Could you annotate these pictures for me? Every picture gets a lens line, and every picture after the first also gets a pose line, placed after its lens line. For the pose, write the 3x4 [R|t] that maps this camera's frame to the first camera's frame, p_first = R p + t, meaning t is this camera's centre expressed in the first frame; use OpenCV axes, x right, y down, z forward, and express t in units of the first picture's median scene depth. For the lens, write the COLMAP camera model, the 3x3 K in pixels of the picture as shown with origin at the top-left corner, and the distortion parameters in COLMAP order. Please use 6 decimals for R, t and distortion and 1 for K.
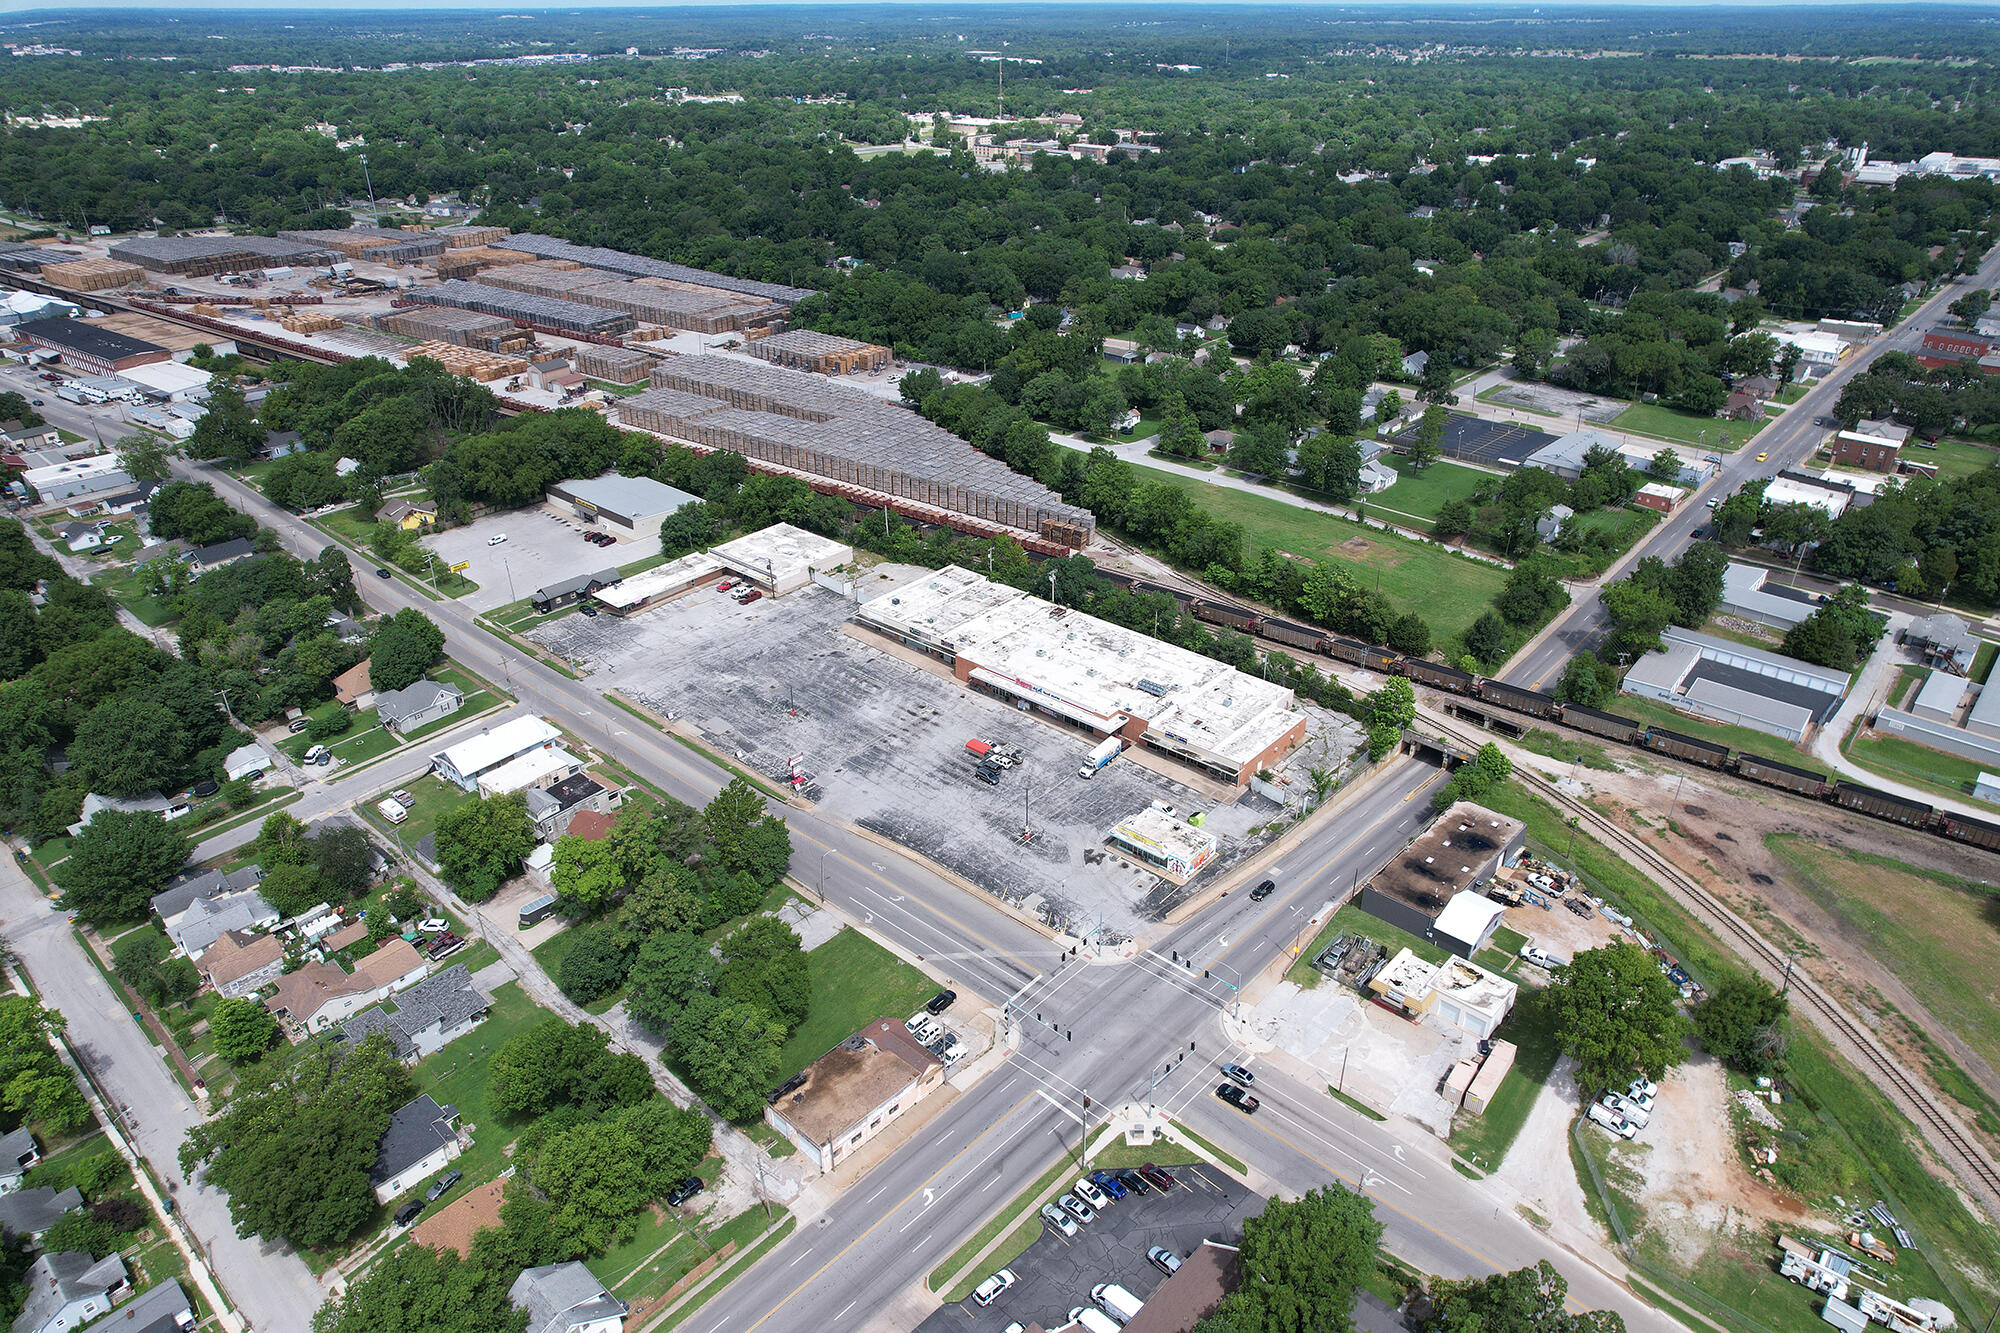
lens RADIAL K [[1277.5, 0, 1009.2], [0, 1277.5, 668.7], [0, 0, 1]] dist [-0.078377, 0.069103]
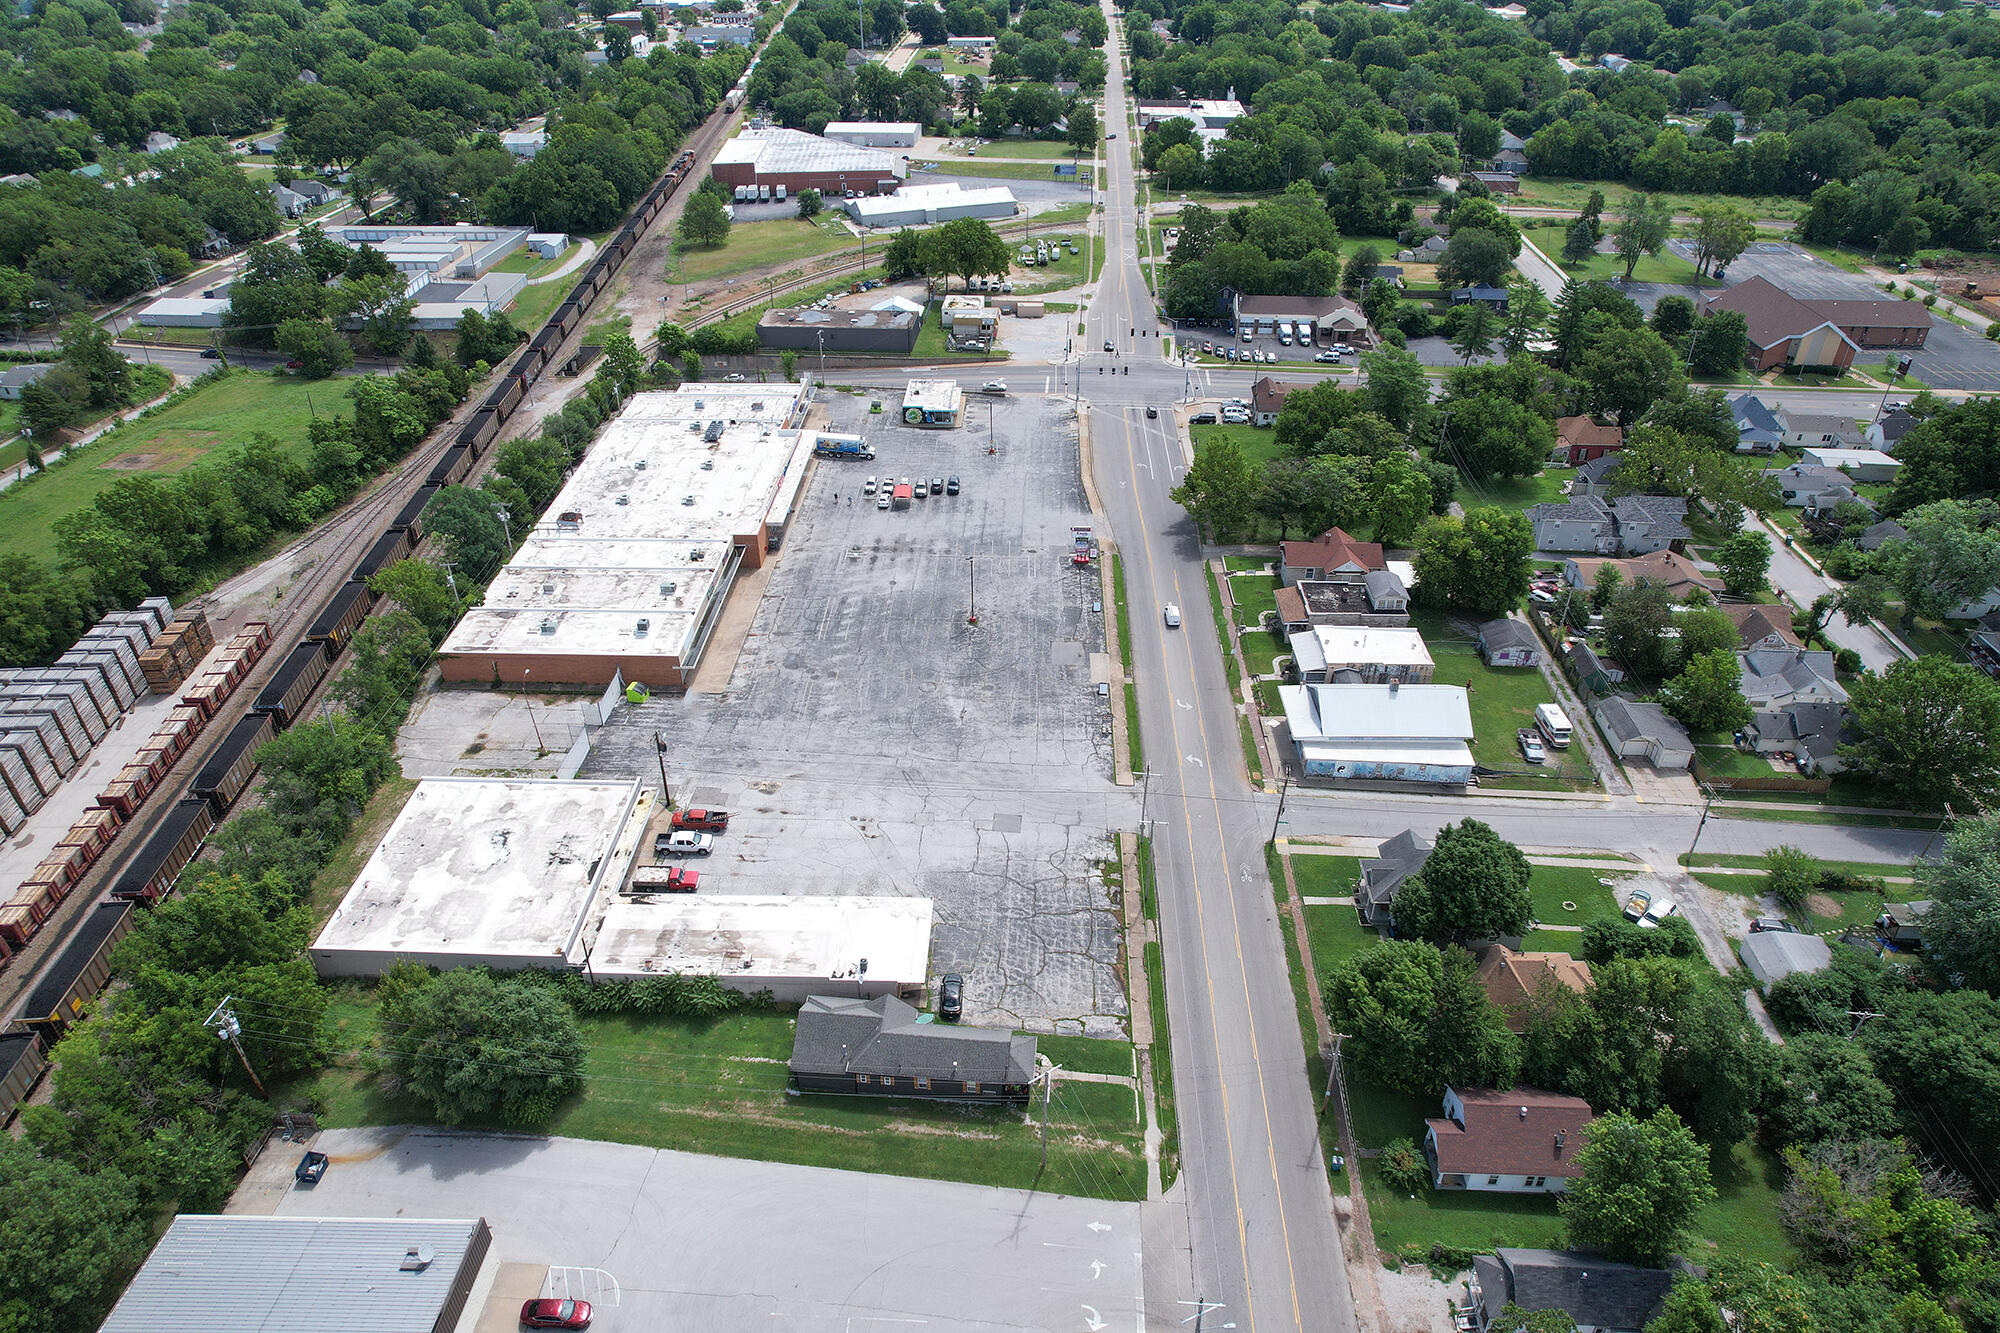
lens RADIAL K [[1277.5, 0, 1000.9], [0, 1277.5, 670.5], [0, 0, 1]] dist [-0.078377, 0.069103]
pose [[-0.622731, -0.425273, 0.656772, -0.648089], [0.375285, 0.574198, 0.727639, -0.448105], [-0.686562, 0.699600, -0.197972, 1.155670]]
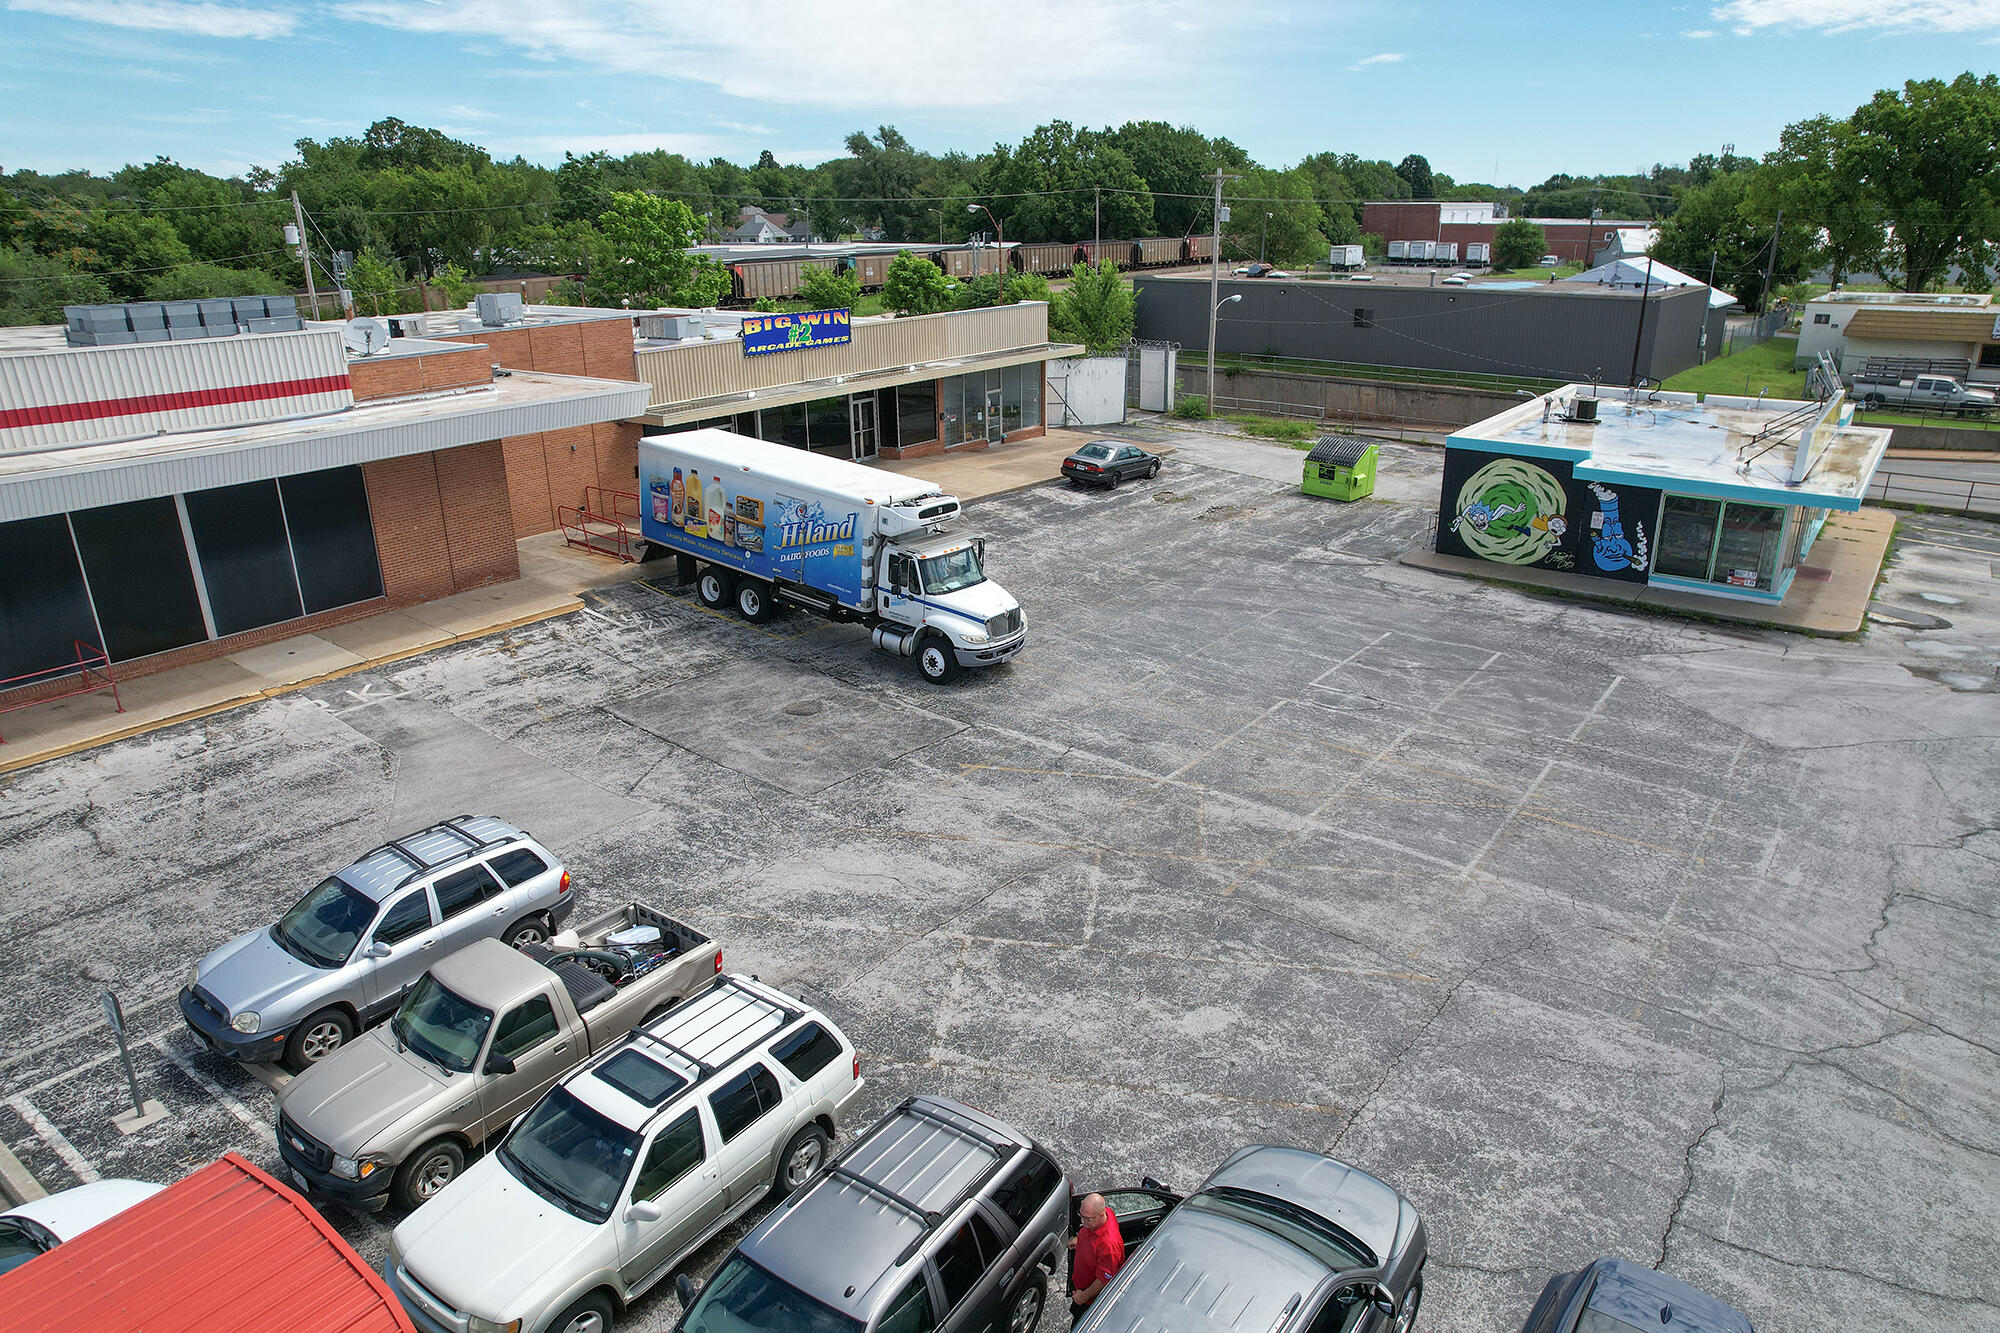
lens RADIAL K [[1277.5, 0, 1002.3], [0, 1277.5, 670.5], [0, 0, 1]] dist [-0.078377, 0.069103]
pose [[-0.061109, -0.342855, 0.937399, -0.044261], [0.484012, 0.811167, 0.328238, 0.045526], [-0.872925, 0.473770, 0.116377, 0.922807]]
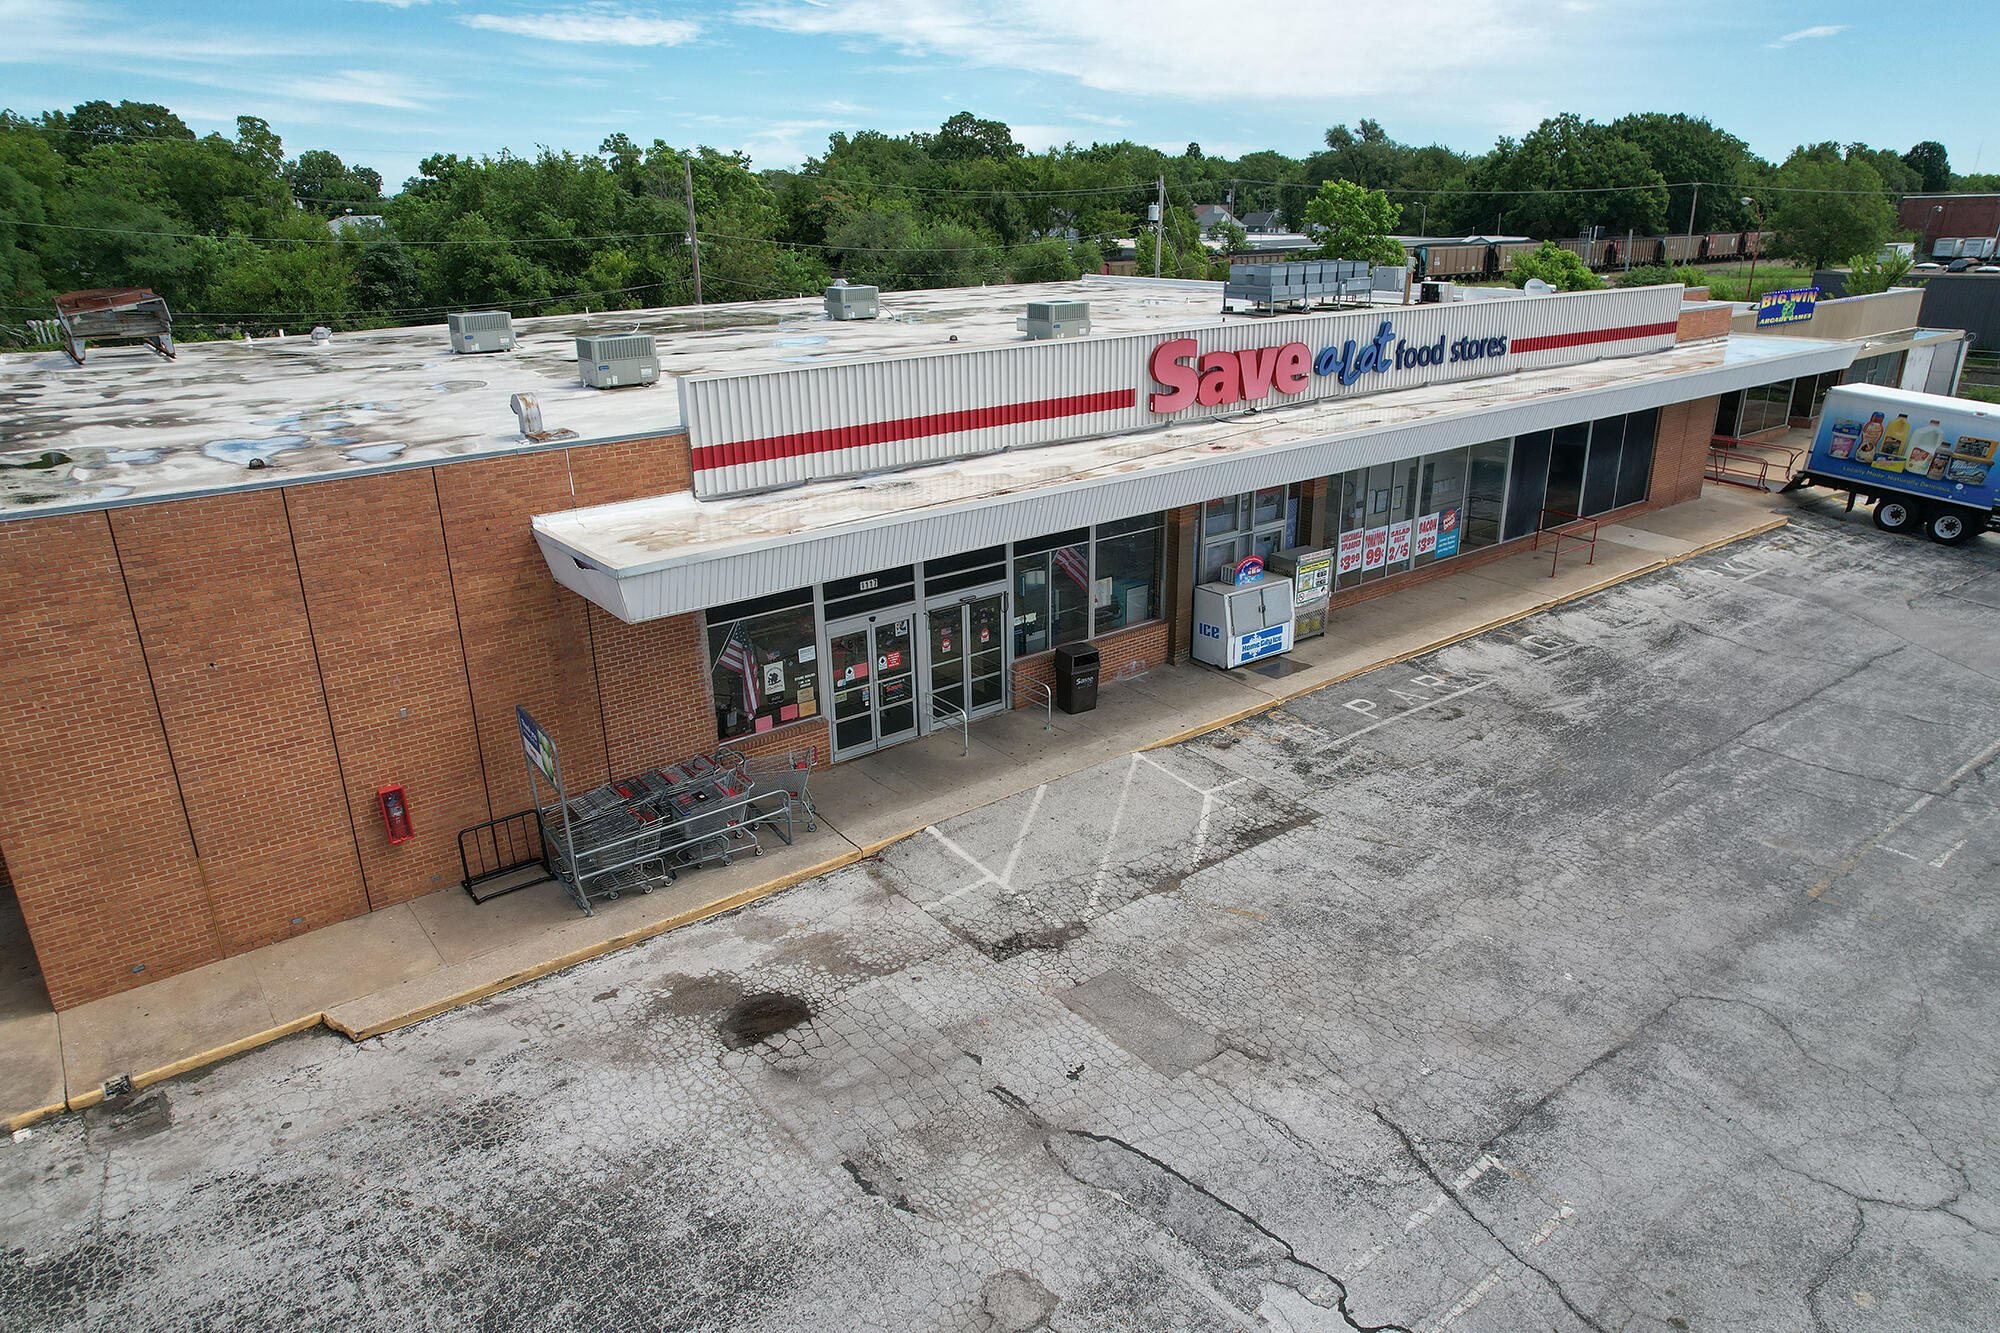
lens RADIAL K [[1277.5, 0, 1006.7], [0, 1277.5, 666.1], [0, 0, 1]] dist [-0.078377, 0.069103]
pose [[0.193444, -0.339329, 0.920563, -0.082066], [0.475702, 0.853056, 0.214483, 0.002724], [-0.858072, 0.396423, 0.326438, 1.002250]]
